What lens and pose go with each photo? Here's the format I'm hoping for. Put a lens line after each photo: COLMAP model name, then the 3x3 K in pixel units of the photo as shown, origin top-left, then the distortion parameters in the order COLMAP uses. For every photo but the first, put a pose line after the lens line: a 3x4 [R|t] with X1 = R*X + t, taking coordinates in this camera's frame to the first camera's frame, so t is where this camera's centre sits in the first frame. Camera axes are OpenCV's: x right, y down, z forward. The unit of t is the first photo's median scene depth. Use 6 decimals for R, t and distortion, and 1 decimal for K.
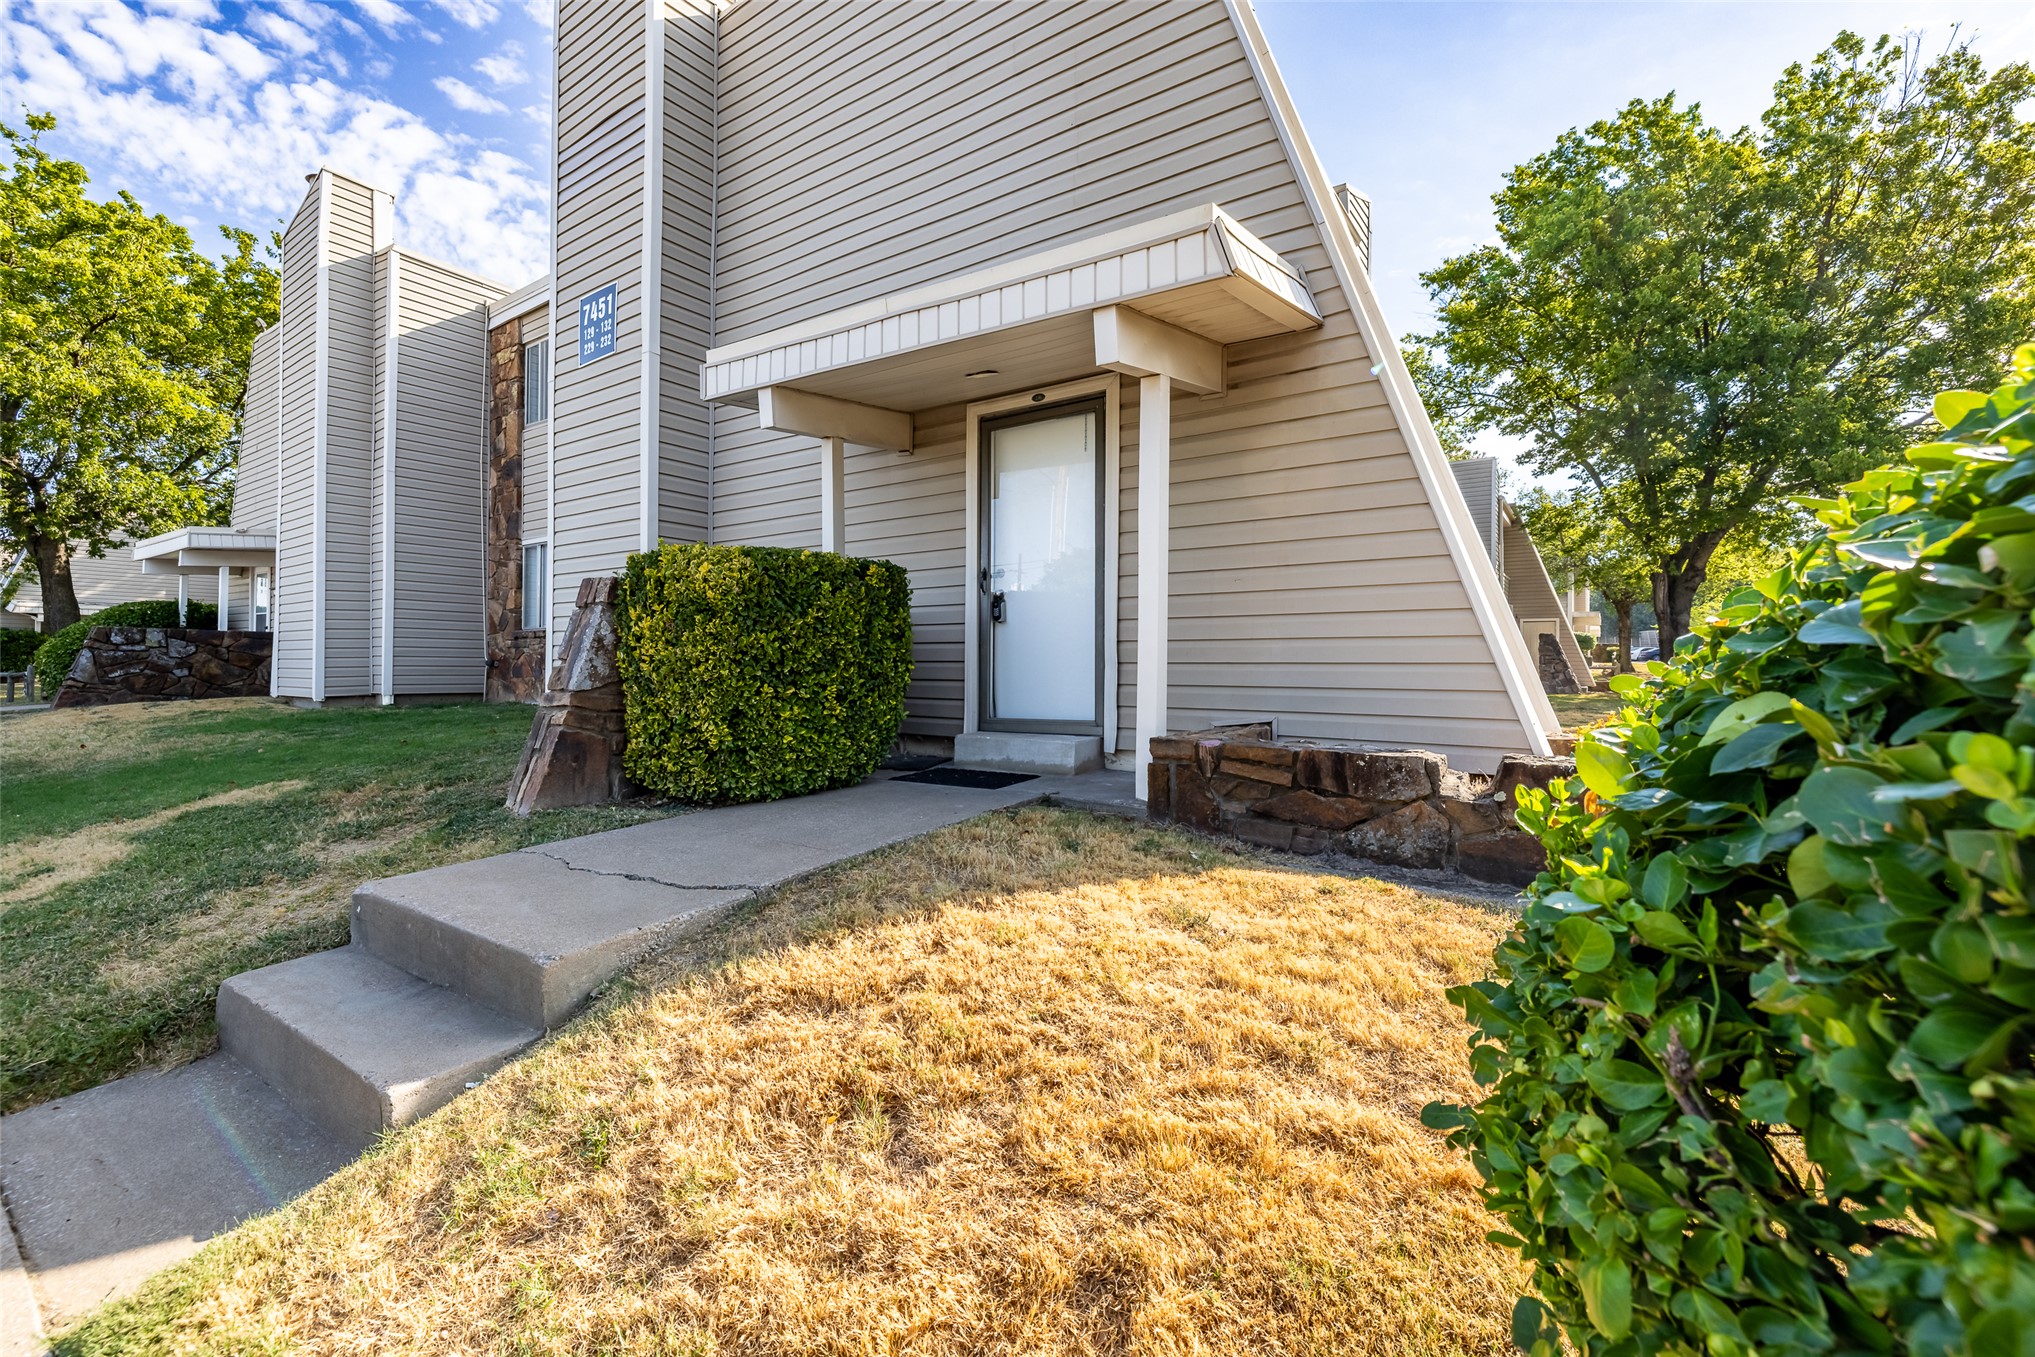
lens RADIAL K [[855.7, 0, 1017.9], [0, 855.7, 669.6], [0, 0, 1]] dist [-0.002456, -0.000001]
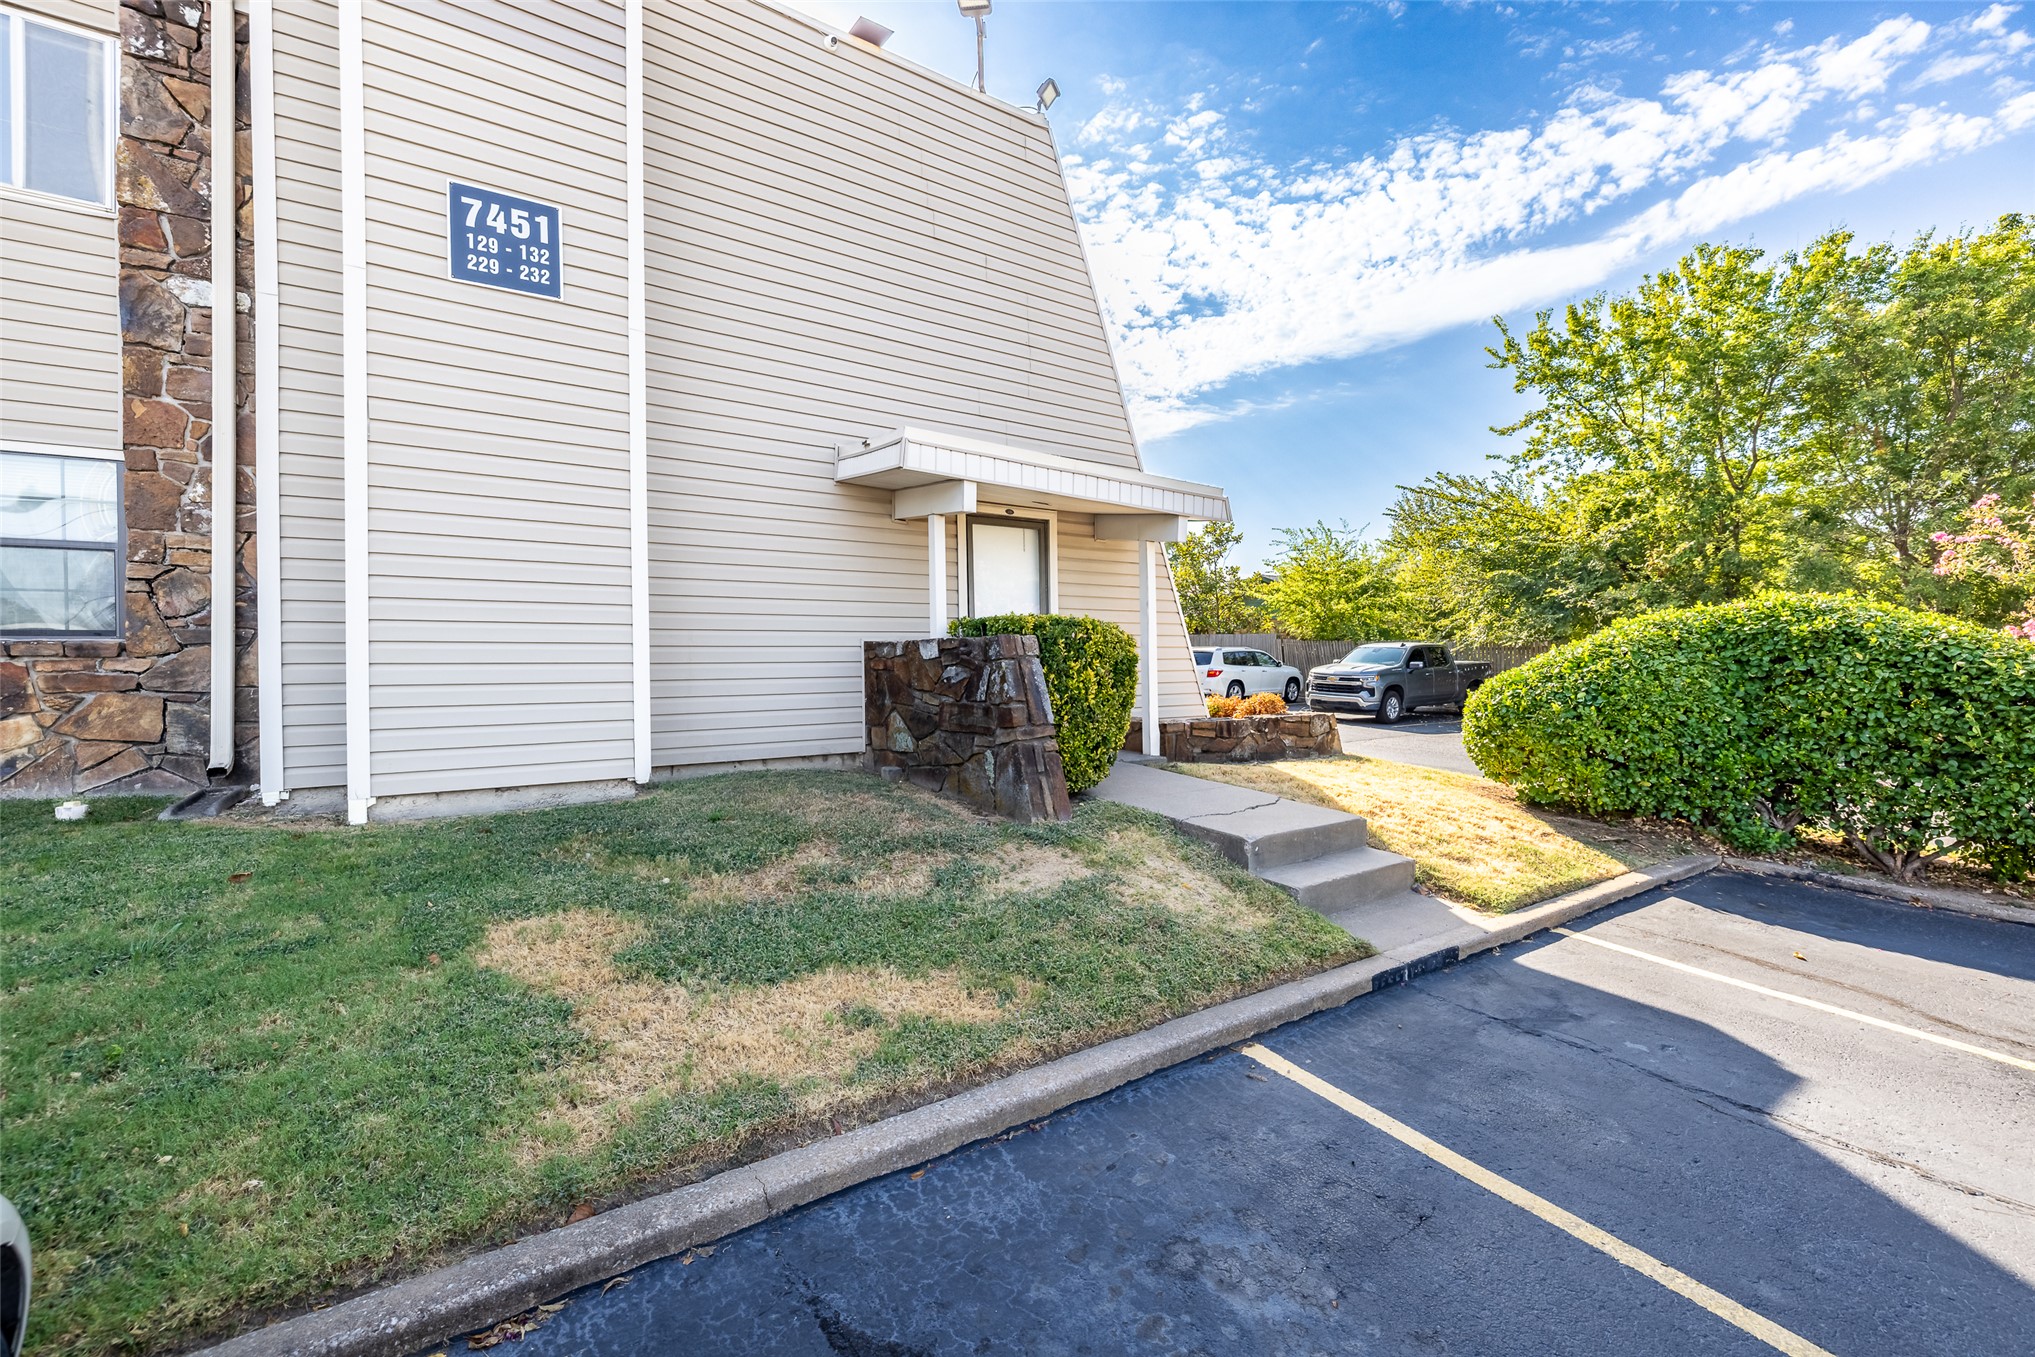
lens RADIAL K [[869.6, 0, 1023.1], [0, 869.6, 671.0], [0, 0, 1]] dist [0.000634, 0.000121]
pose [[0.335606, -0.022447, 0.941735, -1.335474], [0.011265, 0.999740, 0.019815, -0.063052], [-0.941935, 0.003959, 0.335772, 0.436113]]
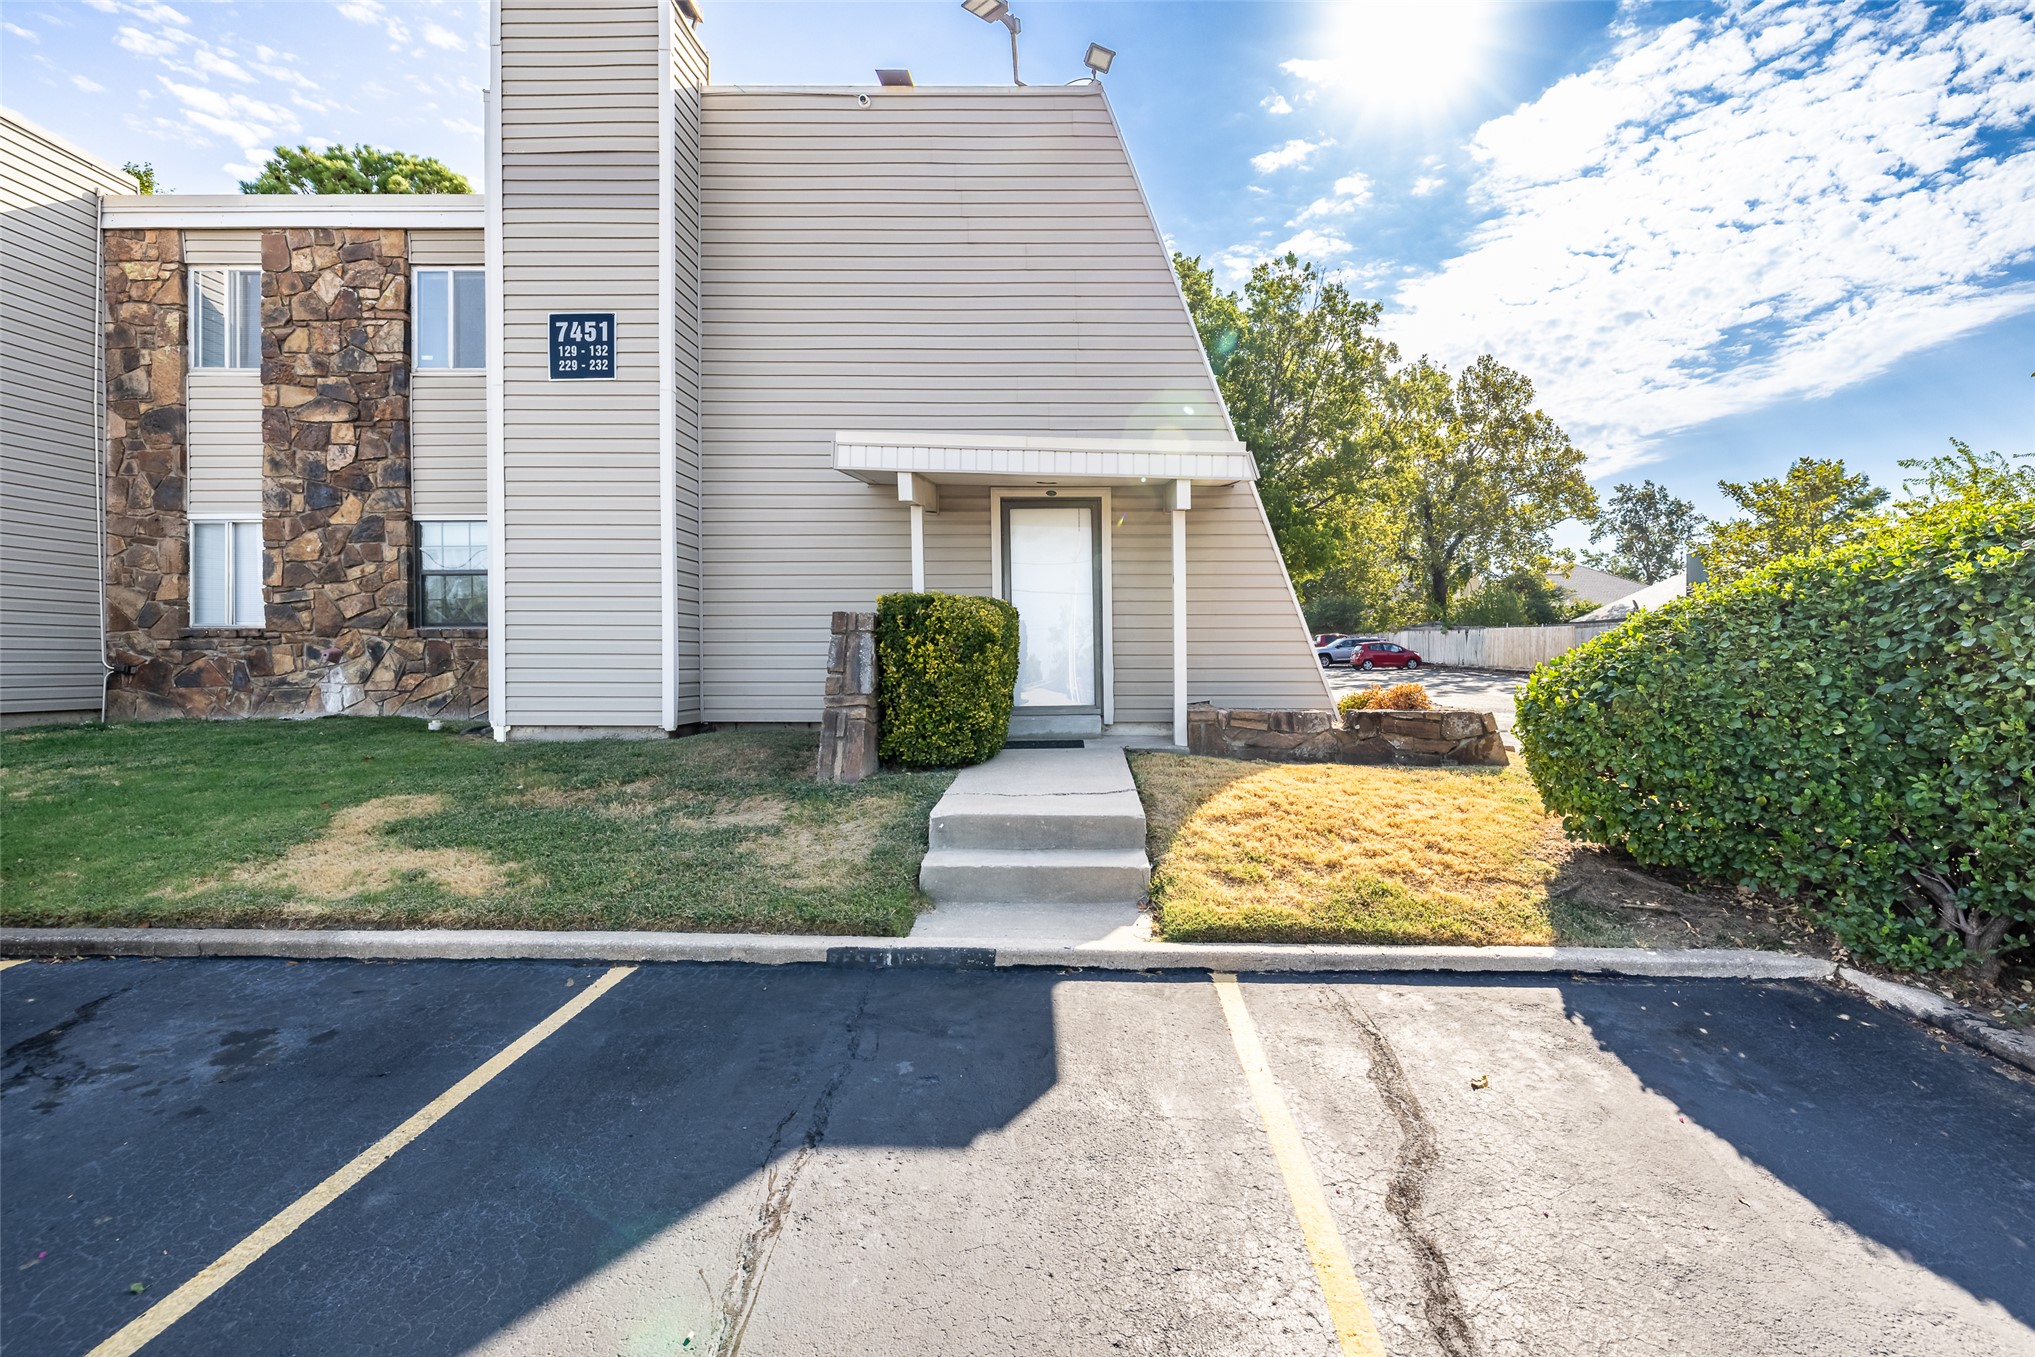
lens RADIAL K [[897.5, 0, 1065.5], [0, 897.5, 671.0], [0, 0, 1]] dist [-0.000117, -0.000373]
pose [[0.819070, -0.015463, 0.573485, -0.819337], [0.007659, 0.999842, 0.016020, -0.026768], [-0.573643, -0.008730, 0.819059, -0.299566]]
